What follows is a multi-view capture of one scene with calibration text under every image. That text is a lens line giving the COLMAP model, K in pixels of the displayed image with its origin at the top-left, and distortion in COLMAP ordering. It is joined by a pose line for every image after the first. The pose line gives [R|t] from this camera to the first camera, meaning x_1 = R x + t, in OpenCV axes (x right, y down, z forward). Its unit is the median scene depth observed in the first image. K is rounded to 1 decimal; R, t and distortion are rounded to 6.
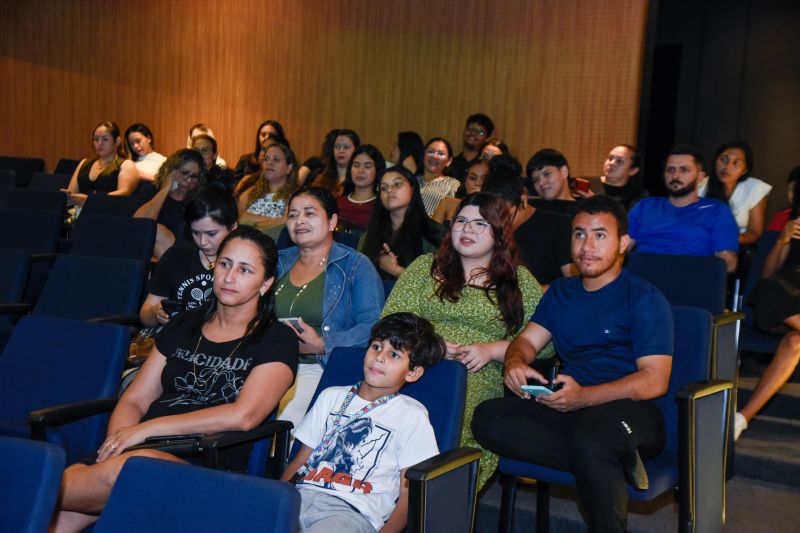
lens RADIAL K [[1336.8, 0, 400.2], [0, 1336.8, 266.4], [0, 0, 1]] dist [0.016162, 0.000000]
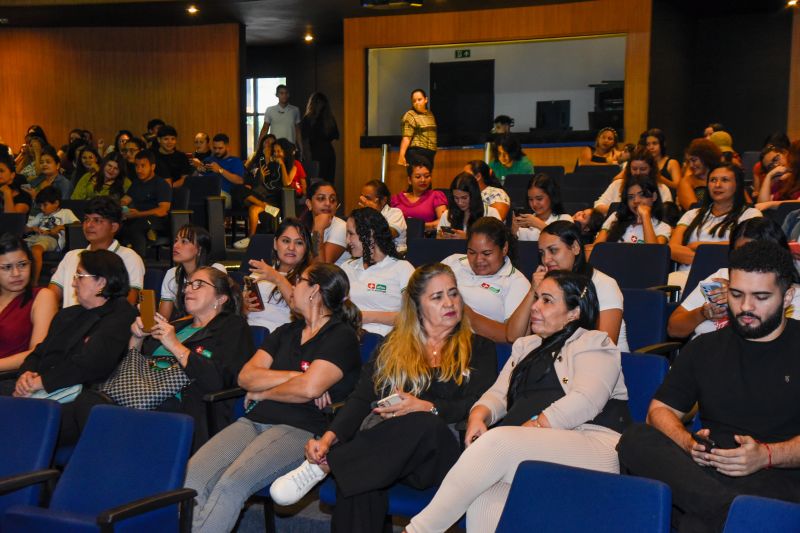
lens RADIAL K [[1274.1, 0, 399.6], [0, 1274.1, 266.9], [0, 0, 1]] dist [-0.049429, 0.000000]
pose [[0.985286, -0.036338, 0.167004, 0.083770], [0.035266, 0.999334, 0.009379, 0.074660], [-0.167234, -0.003351, 0.985912, -0.698809]]
